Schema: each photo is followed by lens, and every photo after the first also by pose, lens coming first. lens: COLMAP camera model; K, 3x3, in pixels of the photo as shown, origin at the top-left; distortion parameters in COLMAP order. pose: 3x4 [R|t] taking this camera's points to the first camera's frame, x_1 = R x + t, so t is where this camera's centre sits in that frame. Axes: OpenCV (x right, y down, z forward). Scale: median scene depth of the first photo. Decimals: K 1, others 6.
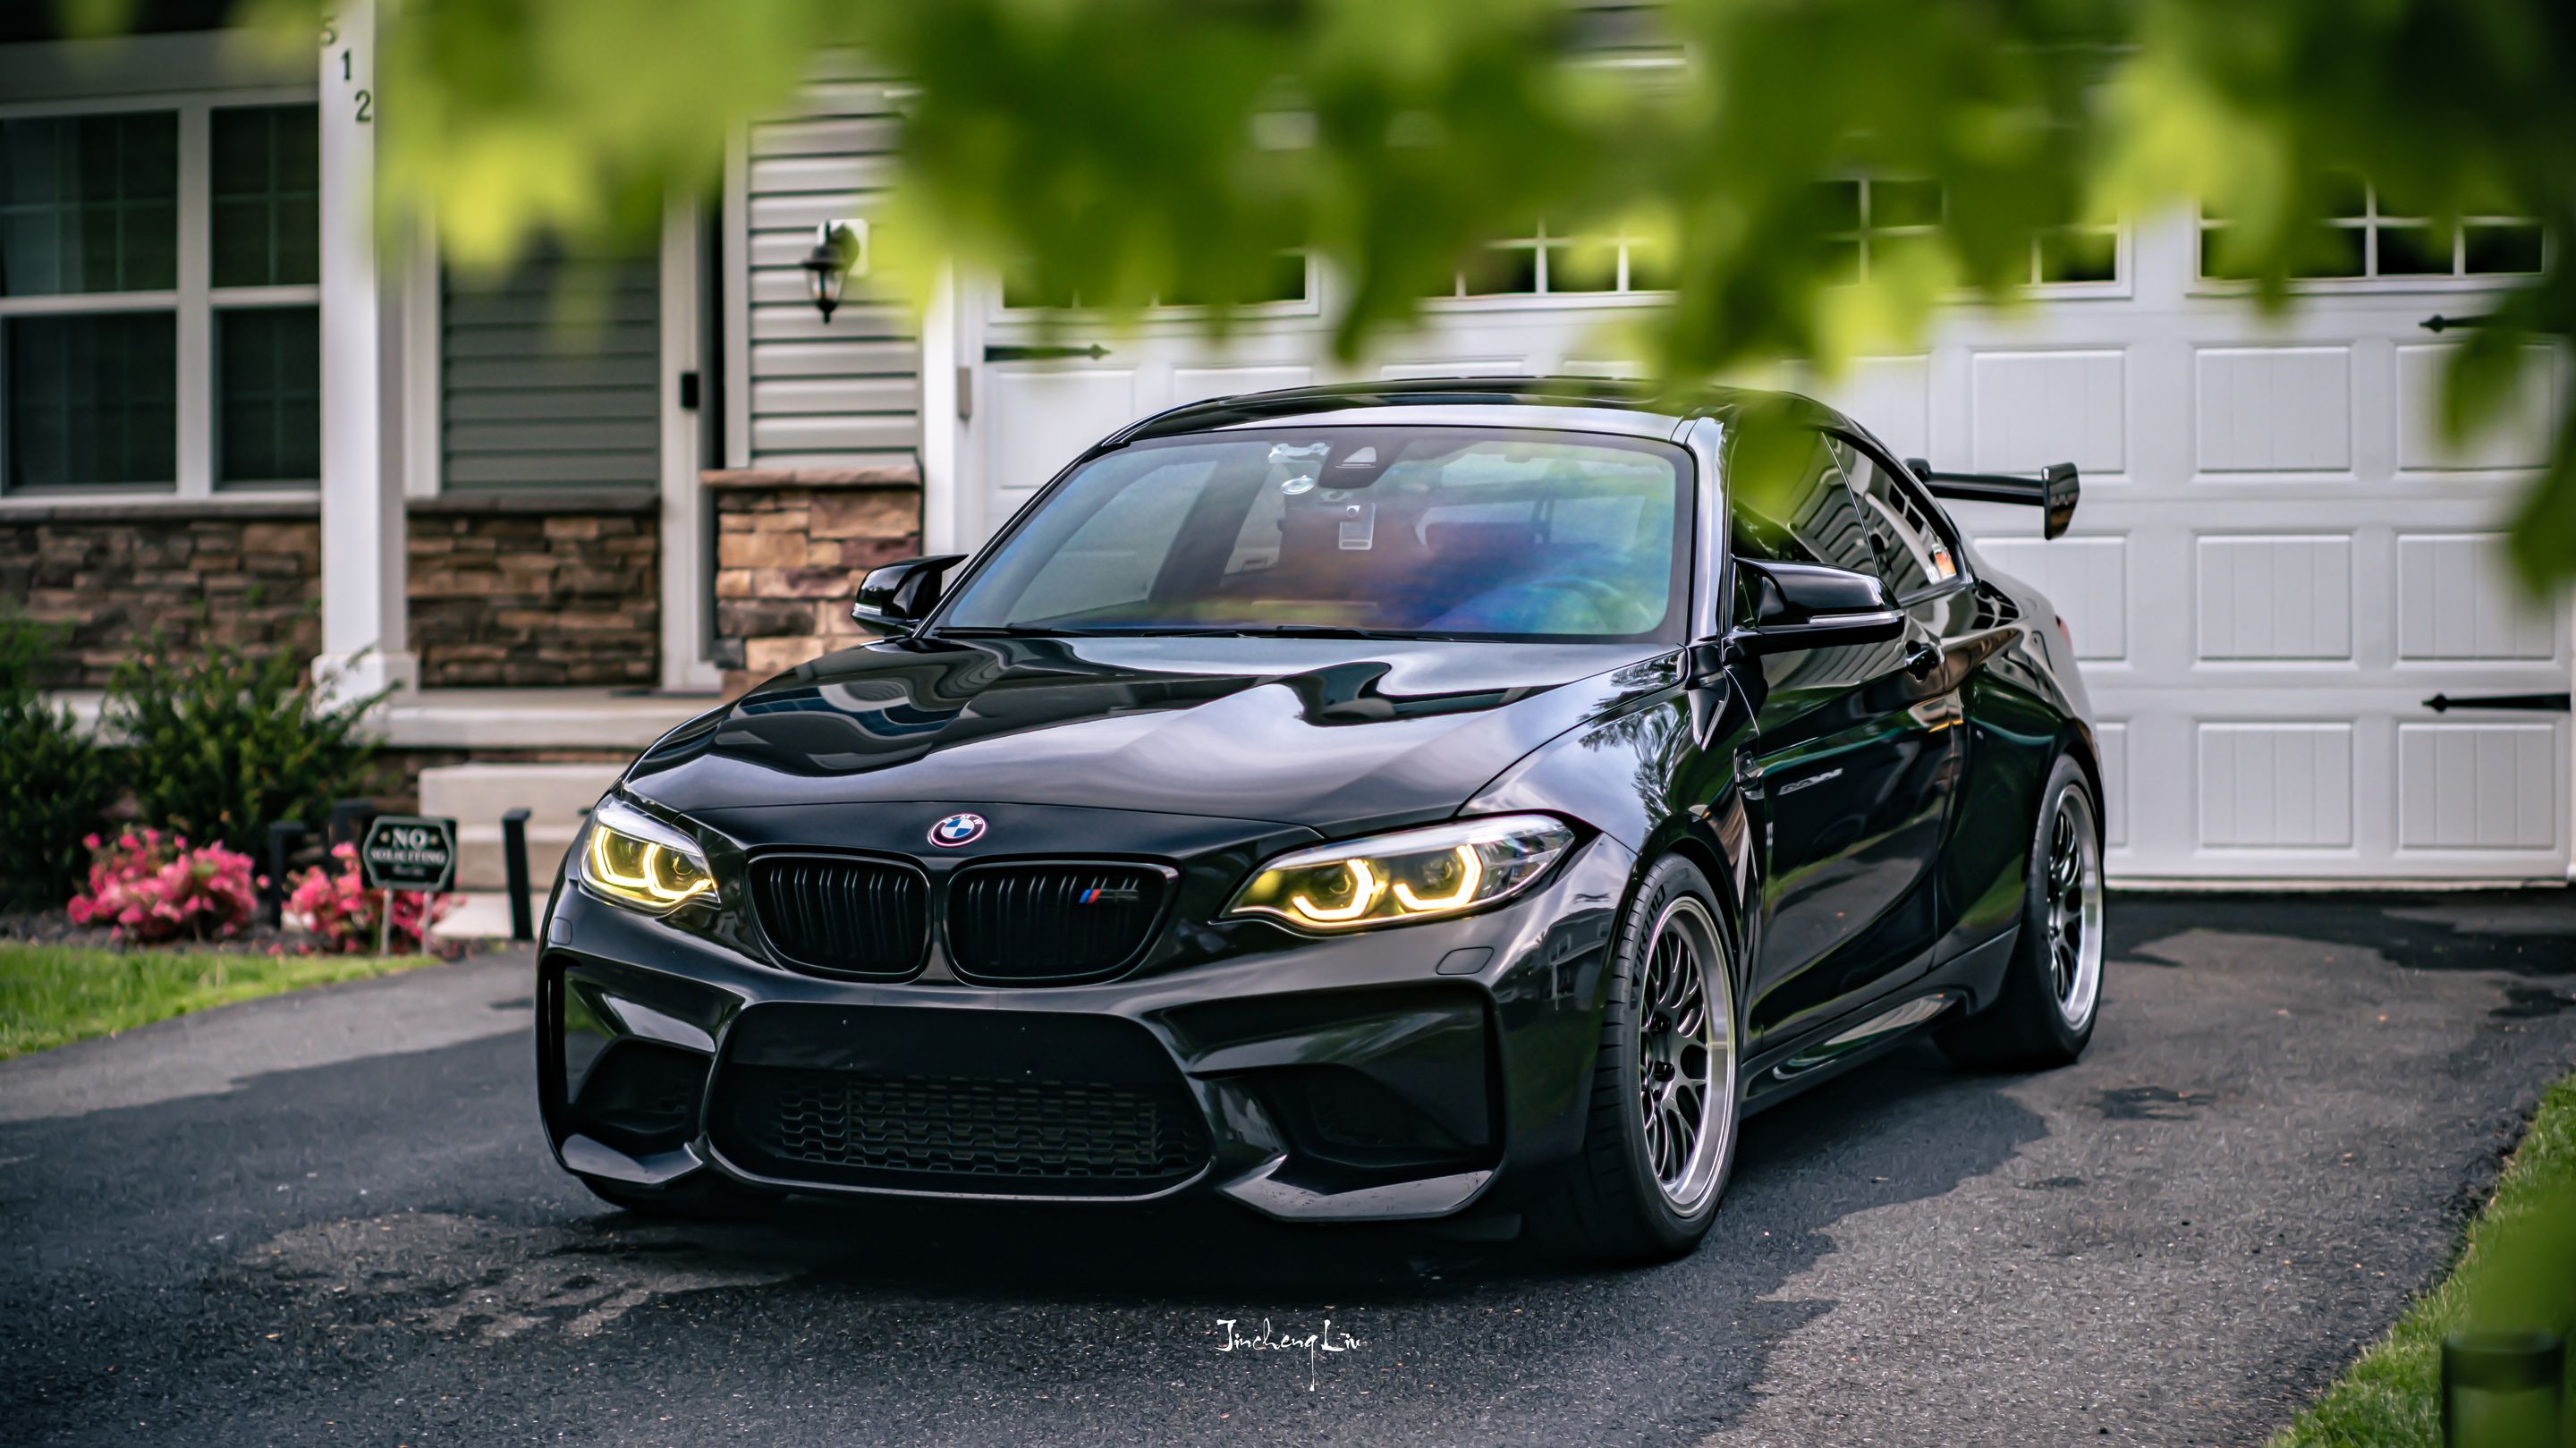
lens RADIAL K [[5577.0, 0, 1288.0], [0, 5577.0, 724.0], [0, 0, 1]] dist [-0.102028, -1.201649]
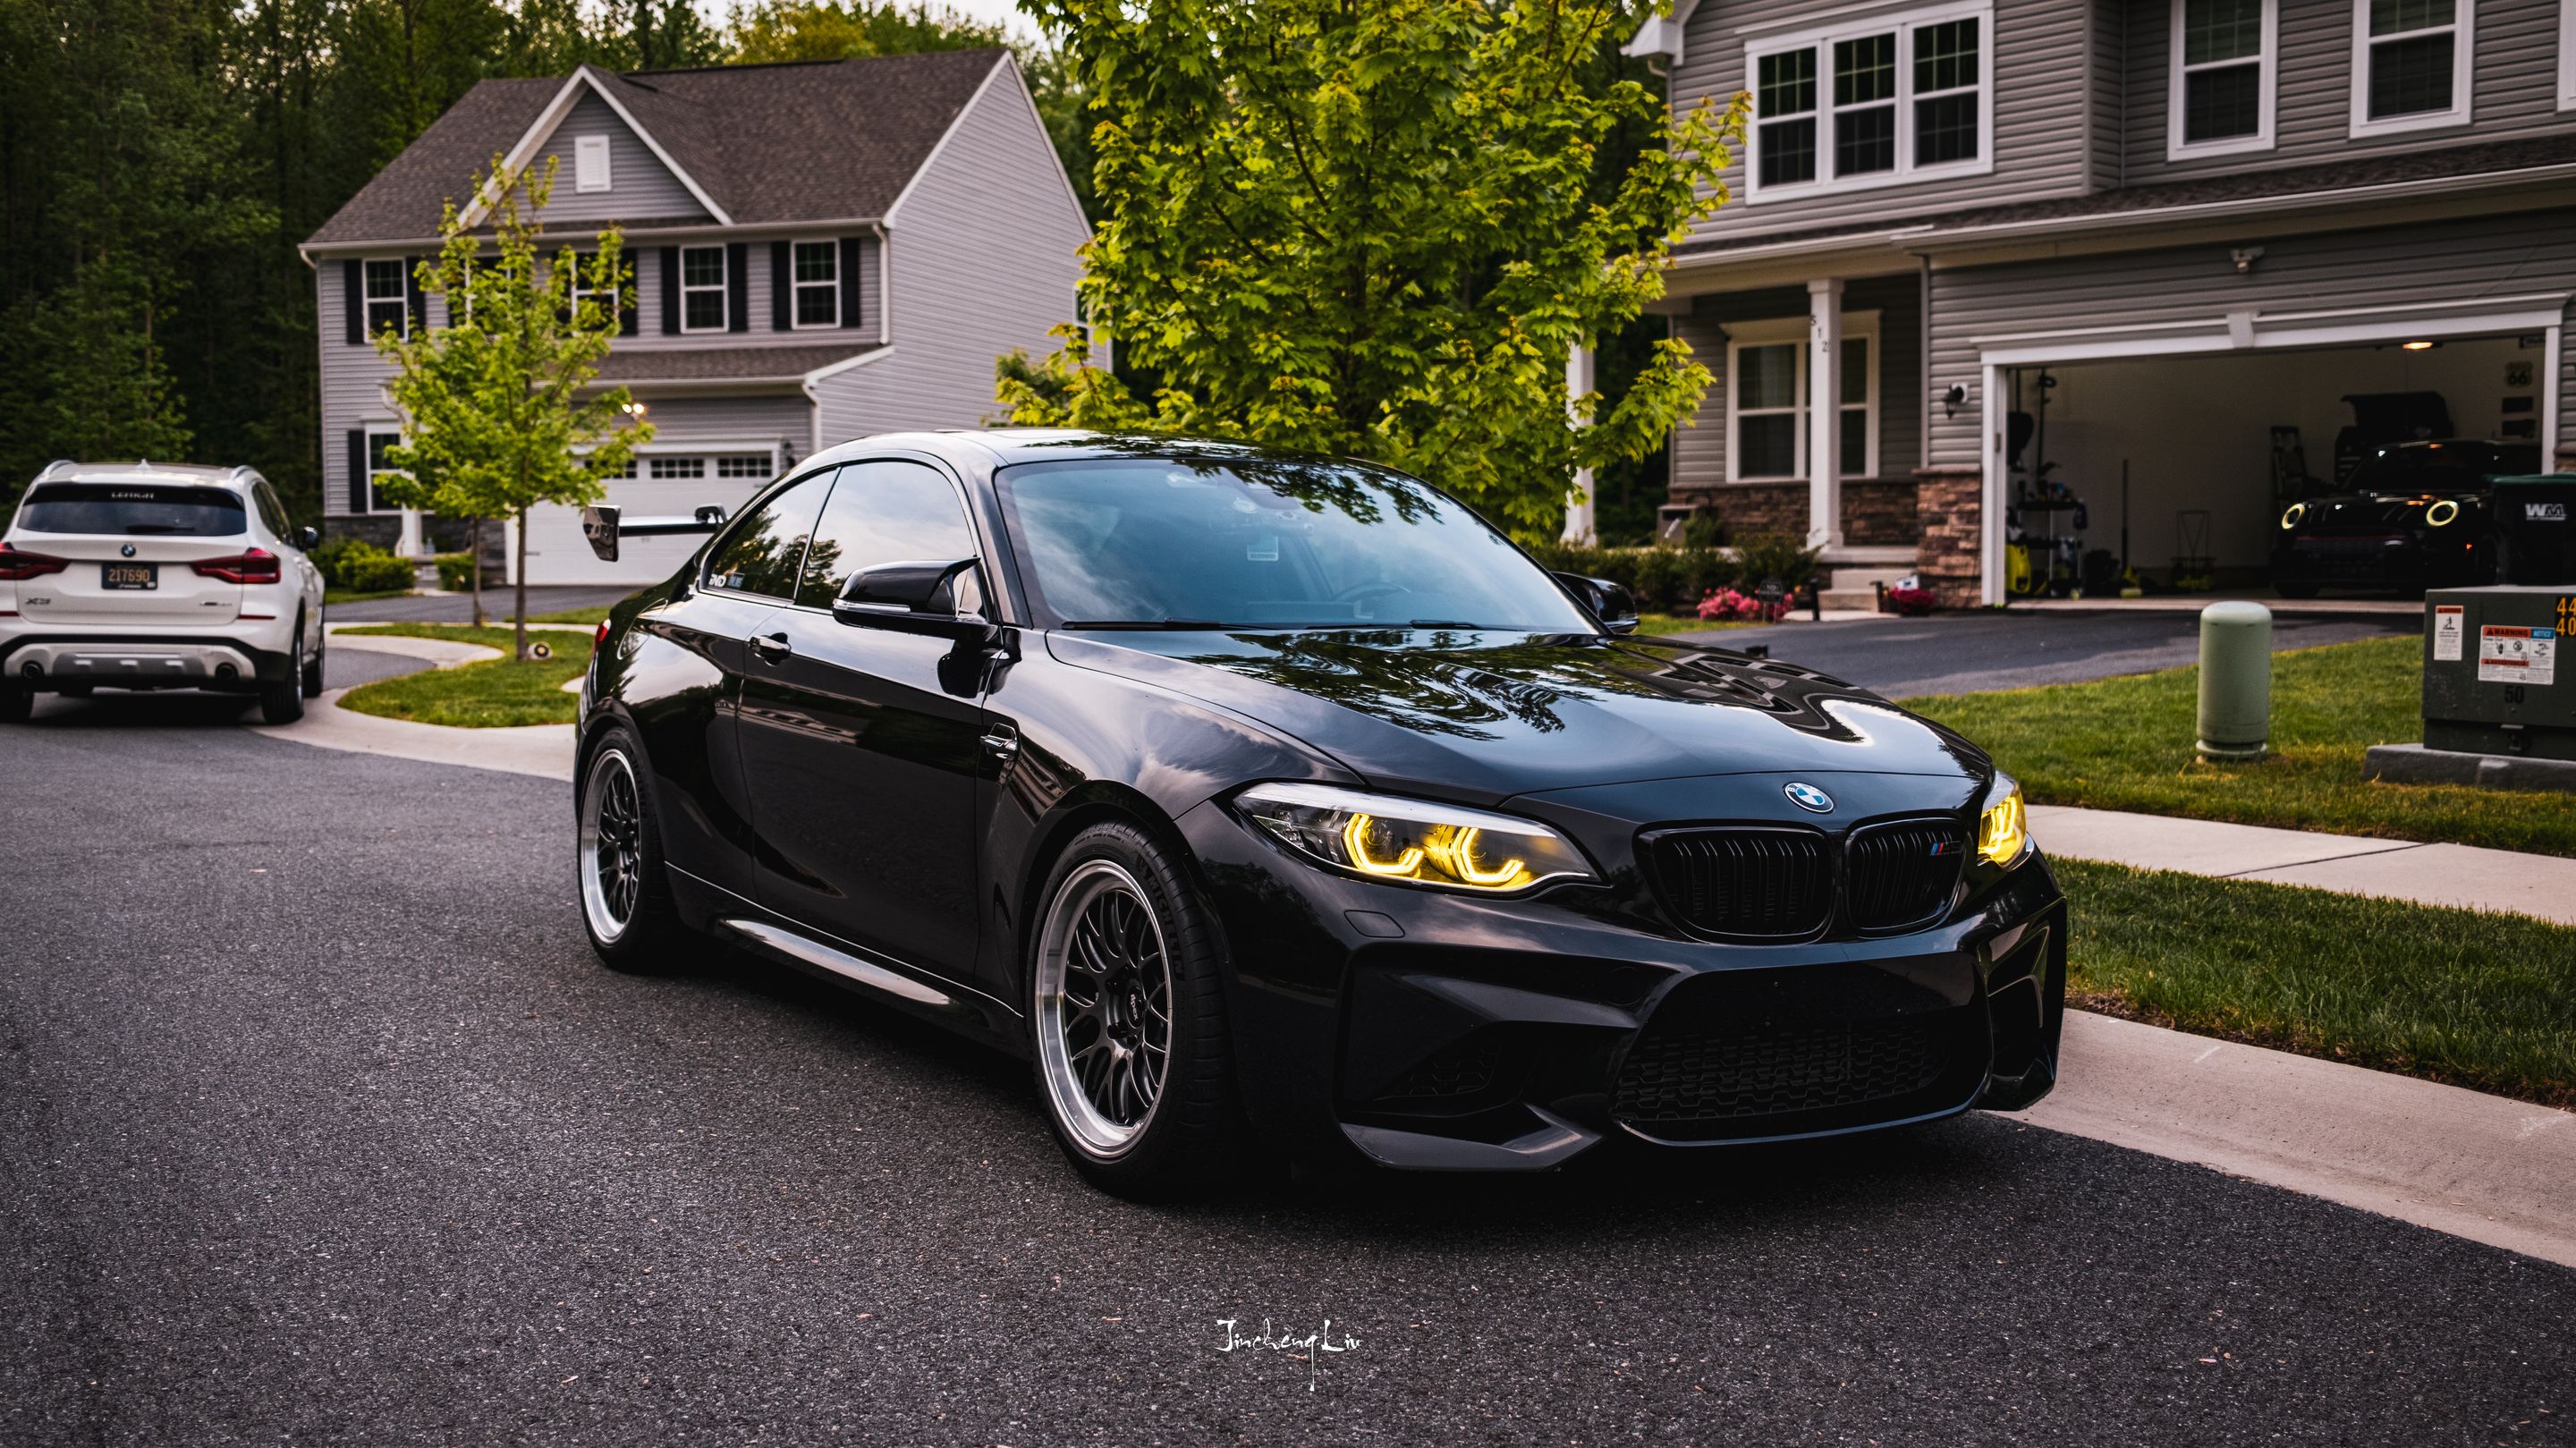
lens RADIAL K [[2675.0, 0, 1288.0], [0, 2675.0, 724.0], [0, 0, 1]] dist [-0.018521, 0.000897]
pose [[0.865333, 0.032455, -0.500145, 0.545975], [-0.006047, 0.998505, 0.054331, 0.025242], [0.501161, -0.043990, 0.864235, -0.688127]]
